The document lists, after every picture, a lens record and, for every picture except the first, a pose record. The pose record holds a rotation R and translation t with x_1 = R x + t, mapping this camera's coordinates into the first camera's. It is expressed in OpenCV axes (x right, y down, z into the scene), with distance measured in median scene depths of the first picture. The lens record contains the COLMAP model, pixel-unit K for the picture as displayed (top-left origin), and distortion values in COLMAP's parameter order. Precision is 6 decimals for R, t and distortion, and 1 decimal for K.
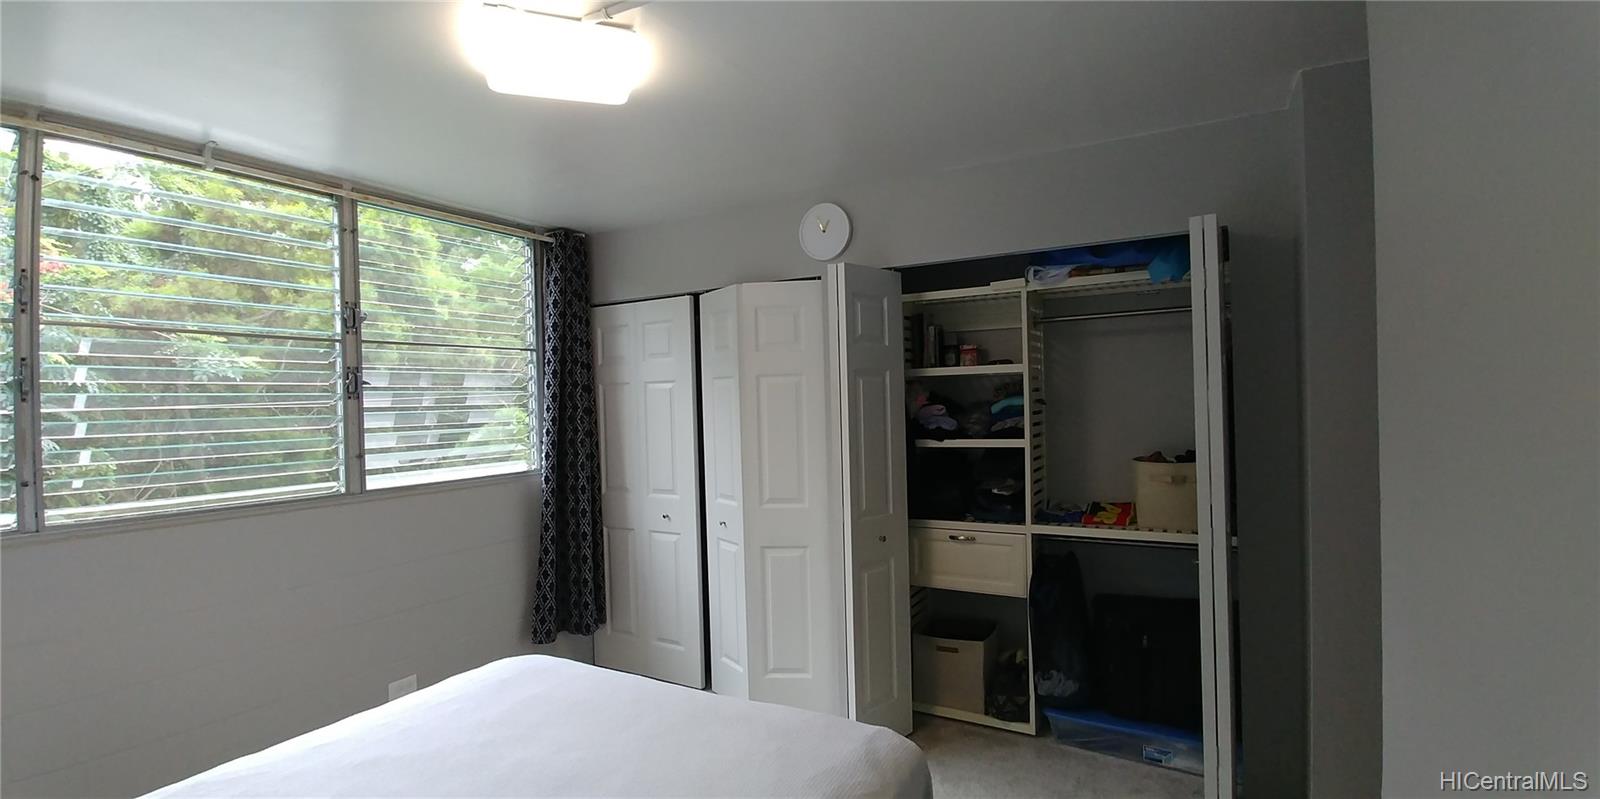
lens RADIAL K [[727.4, 0, 800.0], [0, 727.4, 399.5], [0, 0, 1]] dist [-0.020354, 0.000760]
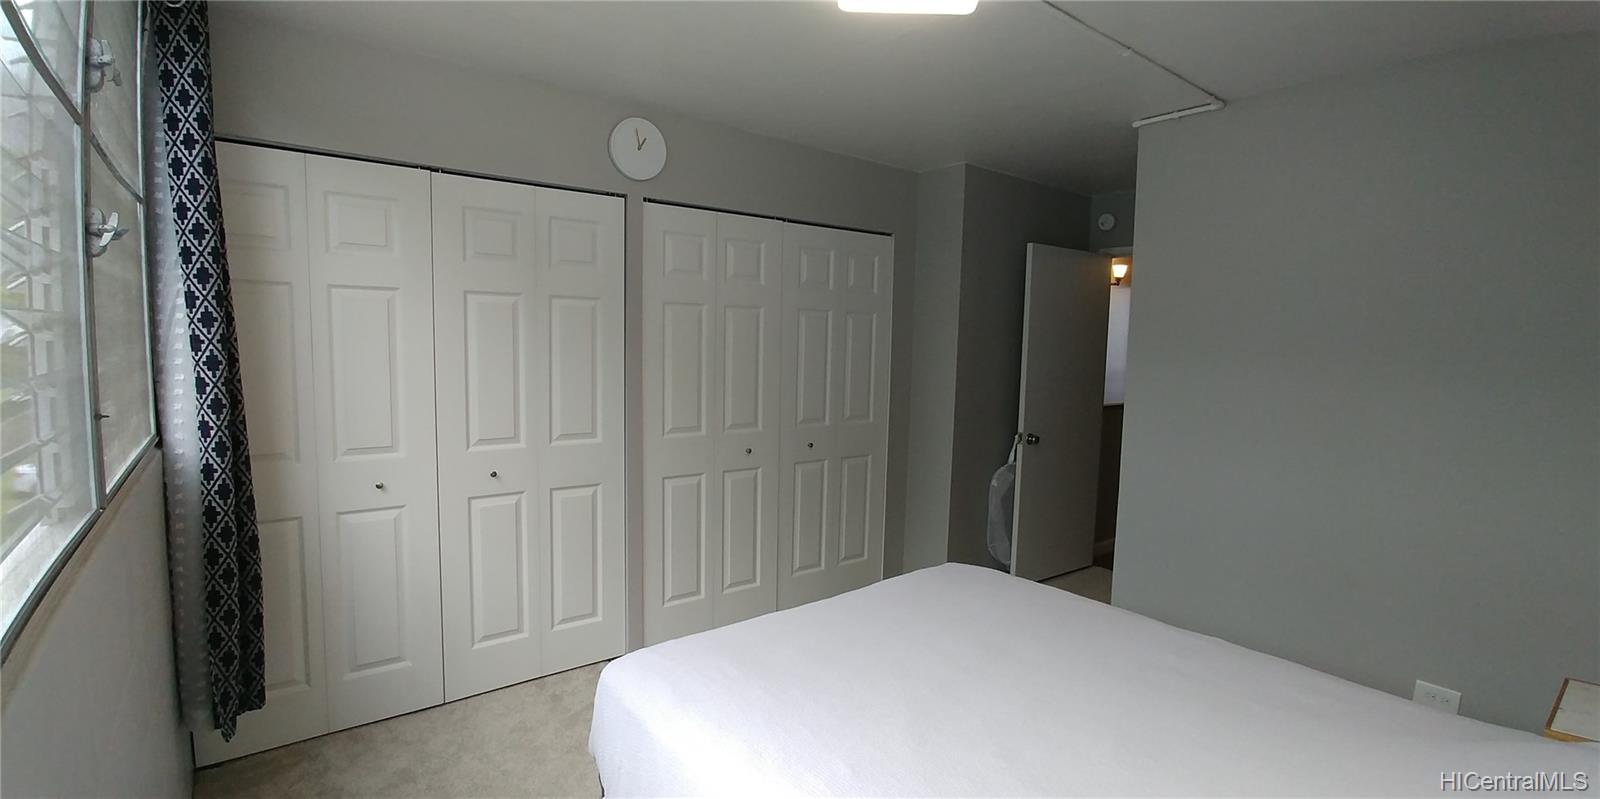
lens RADIAL K [[727.4, 0, 800.0], [0, 727.4, 399.5], [0, 0, 1]] dist [-0.020354, 0.000760]
pose [[0.291527, -0.053244, 0.955080, -0.717091], [-0.041988, 0.996775, 0.068385, 0.016932], [-0.955641, -0.060038, 0.288351, 0.433117]]
